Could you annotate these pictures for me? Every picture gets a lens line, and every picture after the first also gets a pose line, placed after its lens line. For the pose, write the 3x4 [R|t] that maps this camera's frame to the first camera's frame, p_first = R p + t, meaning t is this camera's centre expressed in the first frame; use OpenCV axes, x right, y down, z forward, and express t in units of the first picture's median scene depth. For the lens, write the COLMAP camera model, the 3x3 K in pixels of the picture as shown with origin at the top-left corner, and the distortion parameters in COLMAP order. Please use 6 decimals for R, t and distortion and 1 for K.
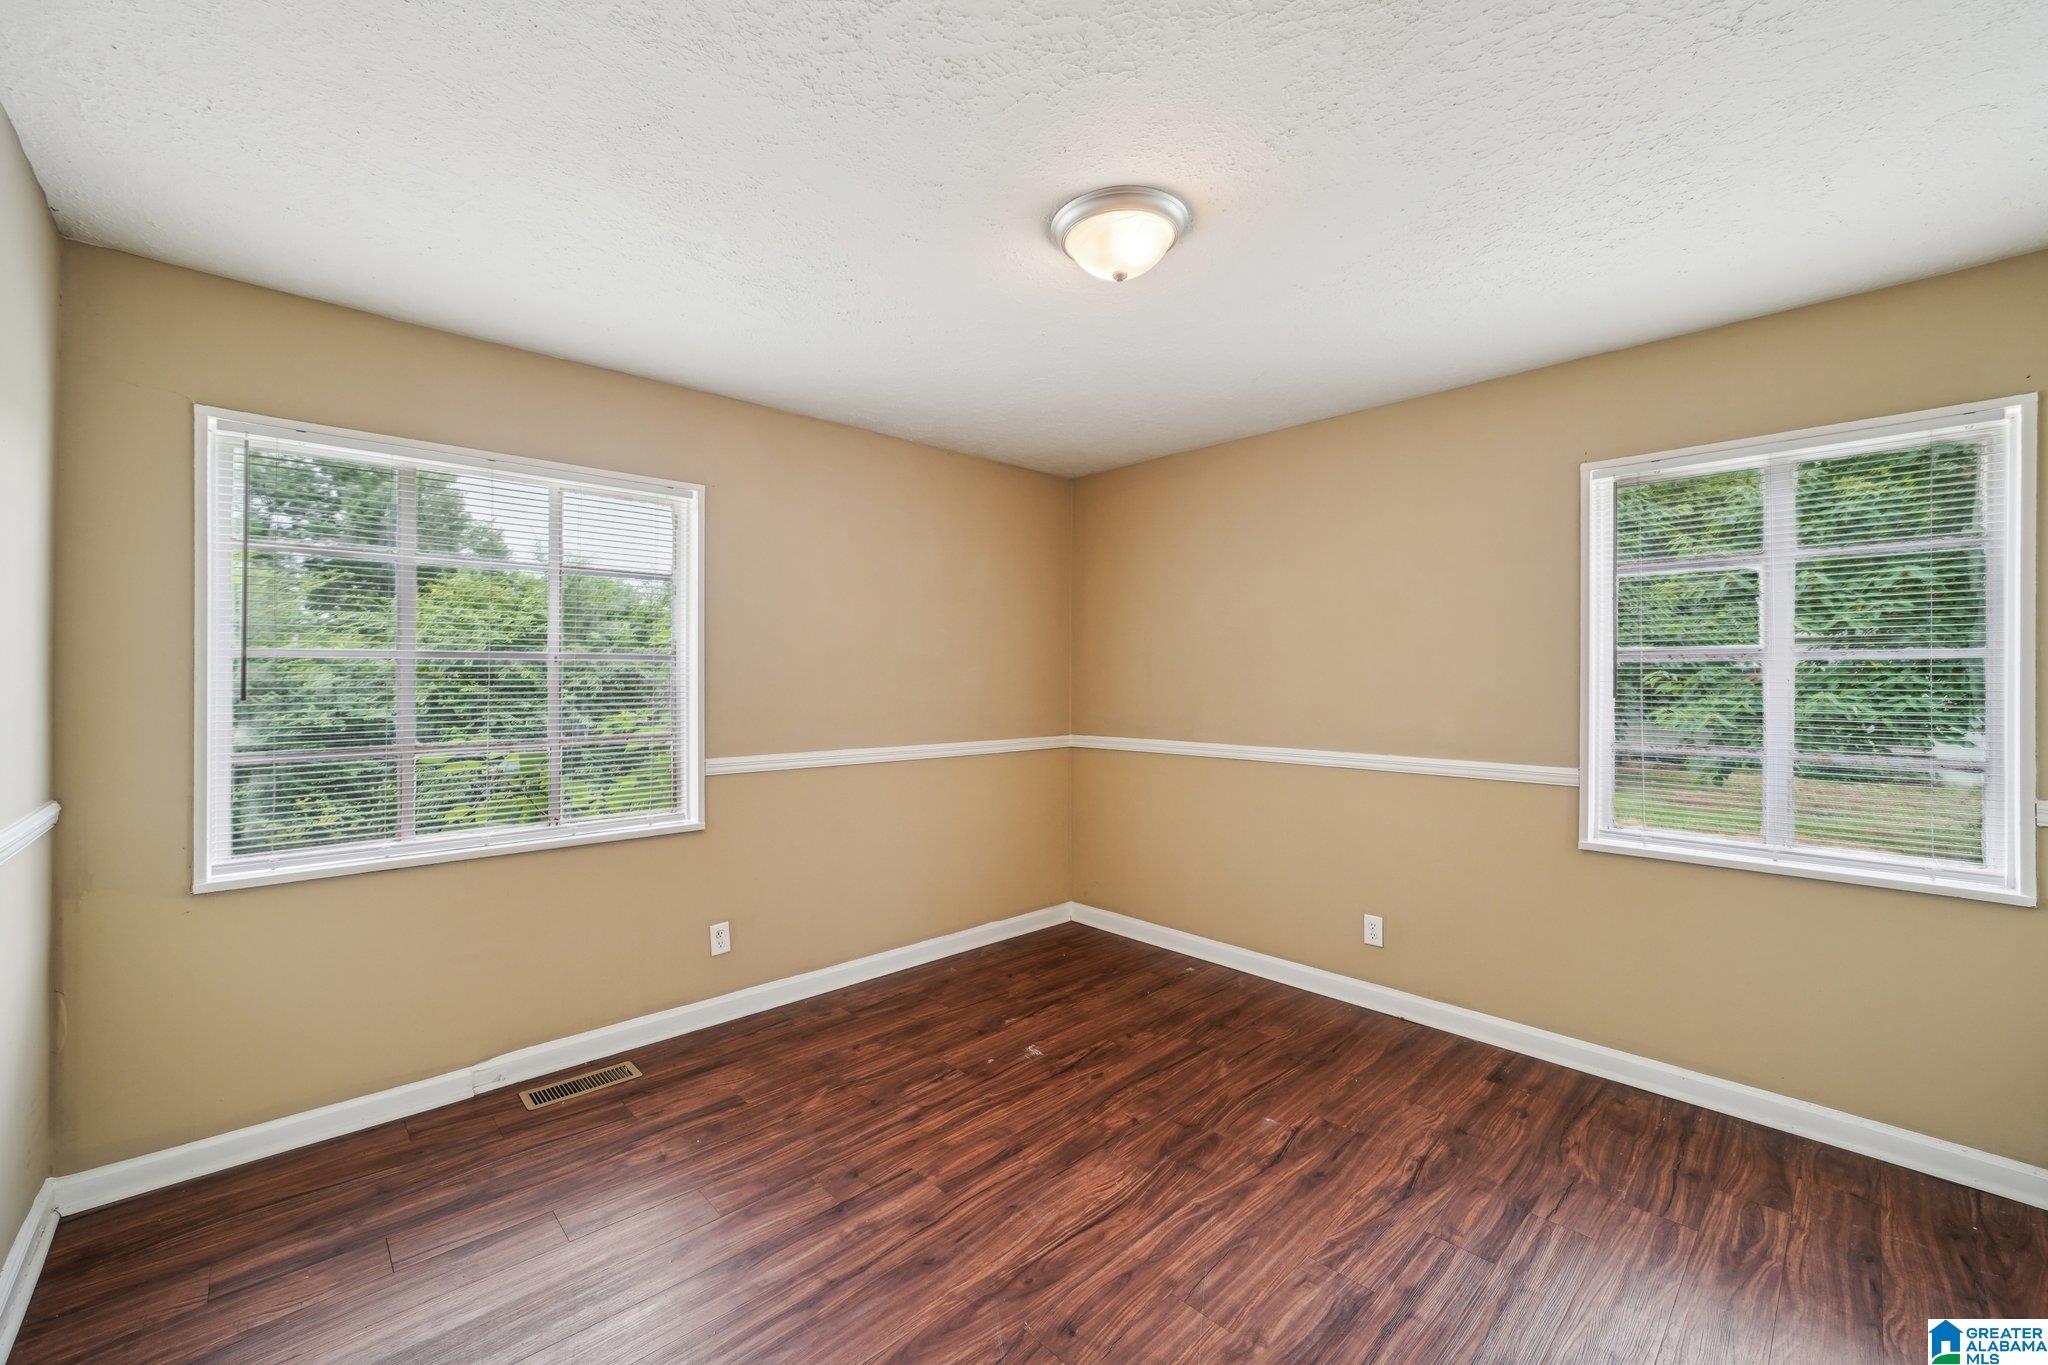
lens RADIAL K [[821.5, 0, 1024.0], [0, 821.5, 682.5], [0, 0, 1]] dist [0.001602, -0.000054]
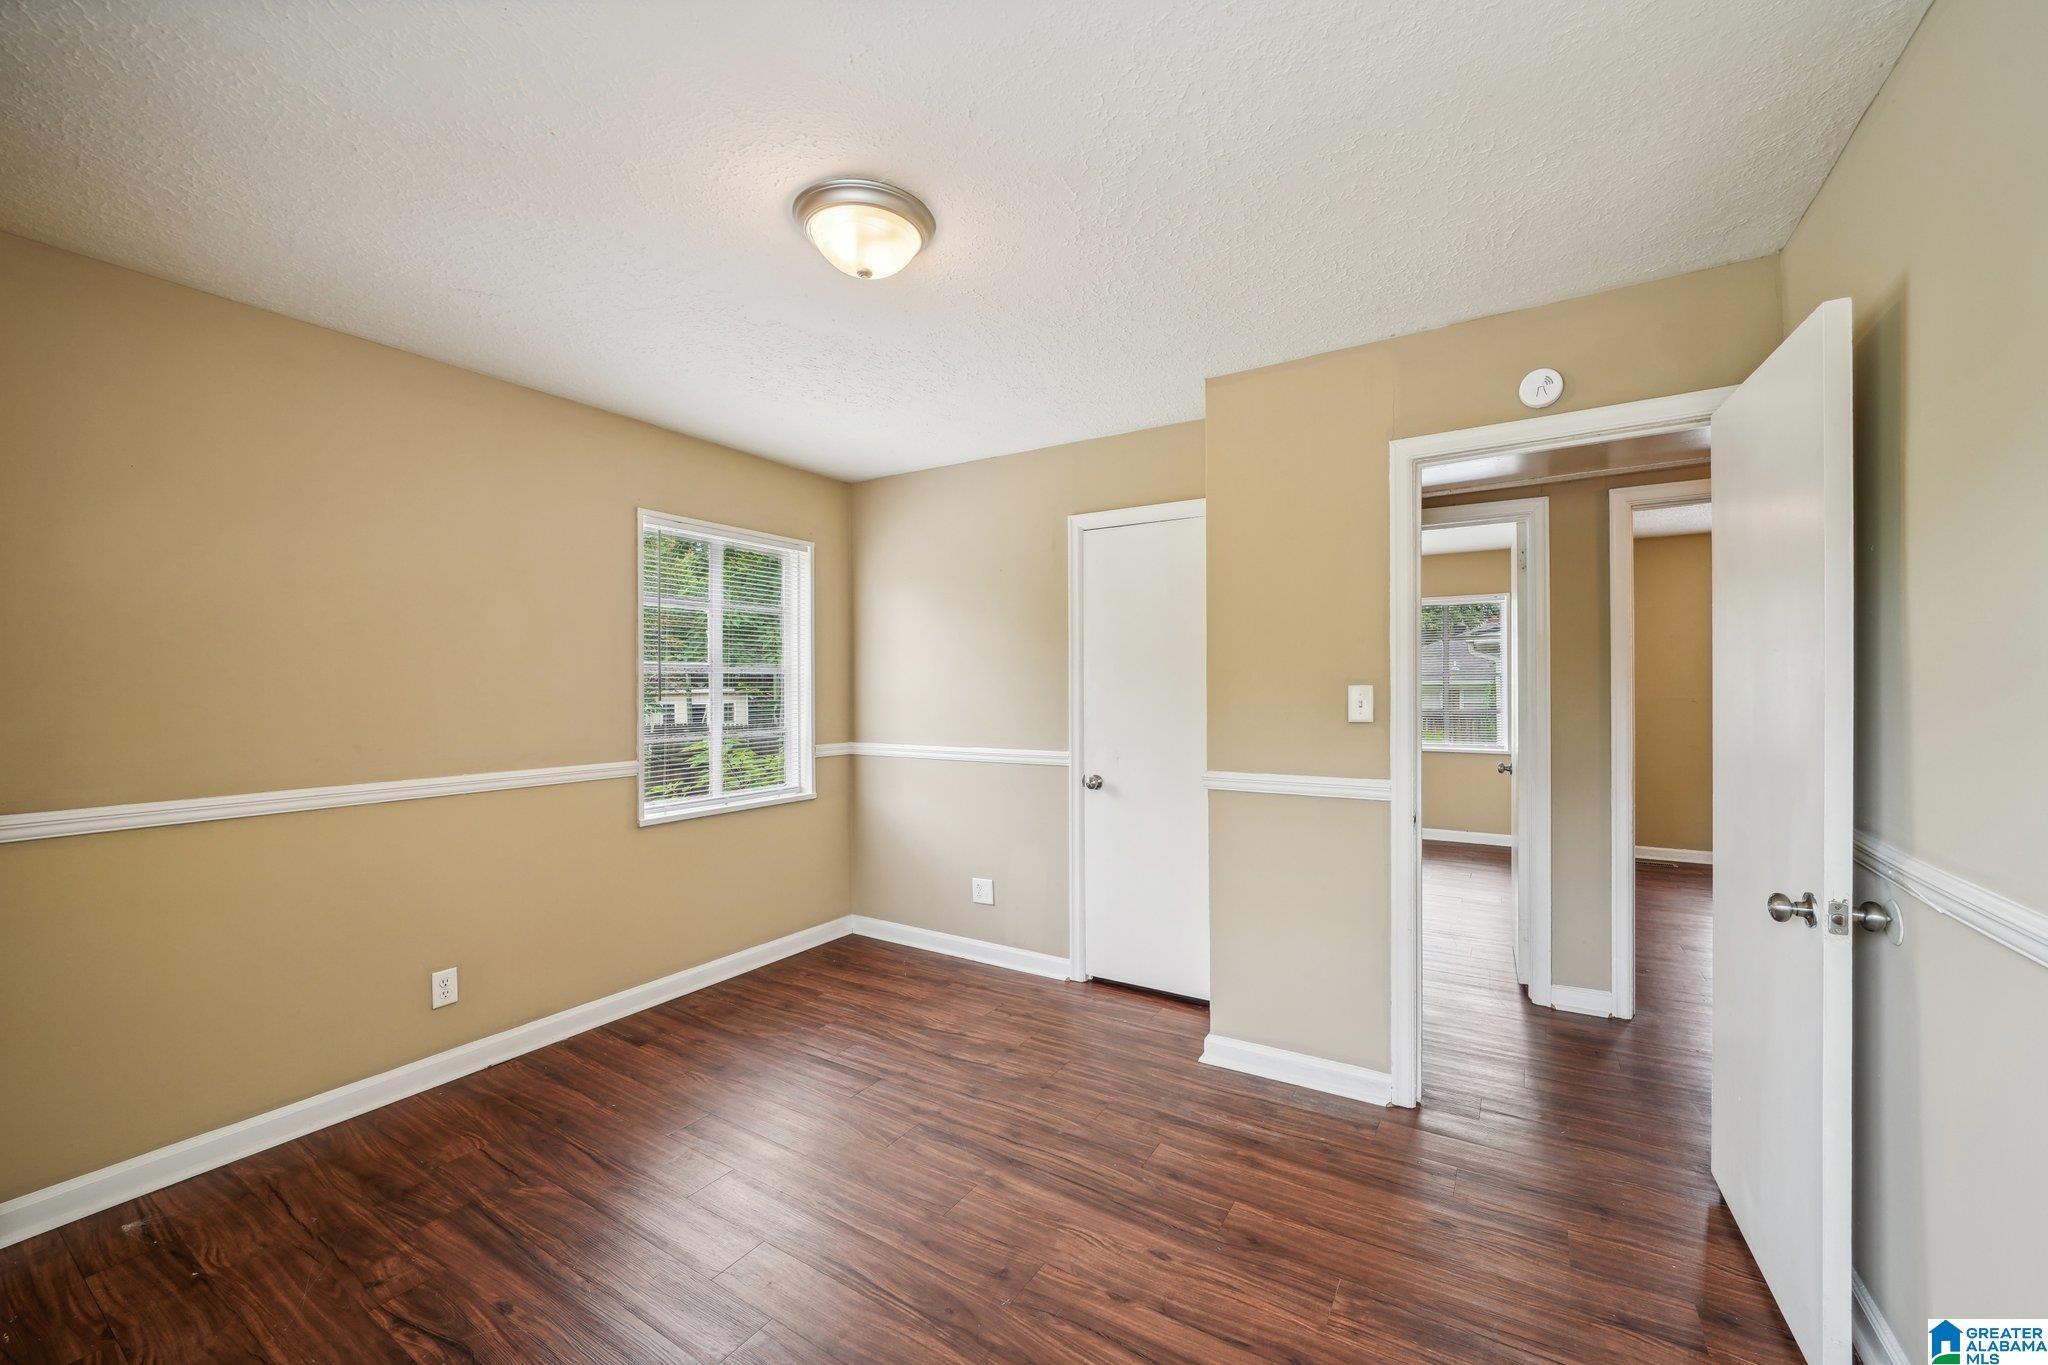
lens RADIAL K [[799.1, 0, 1024.0], [0, 799.1, 682.5], [0, 0, 1]] dist [-0.003156, 0.000252]
pose [[-0.245903, 0.003573, 0.969288, -0.612127], [0.009636, 0.999953, -0.001241, -0.001790], [-0.969247, 0.009034, -0.245926, 0.758142]]
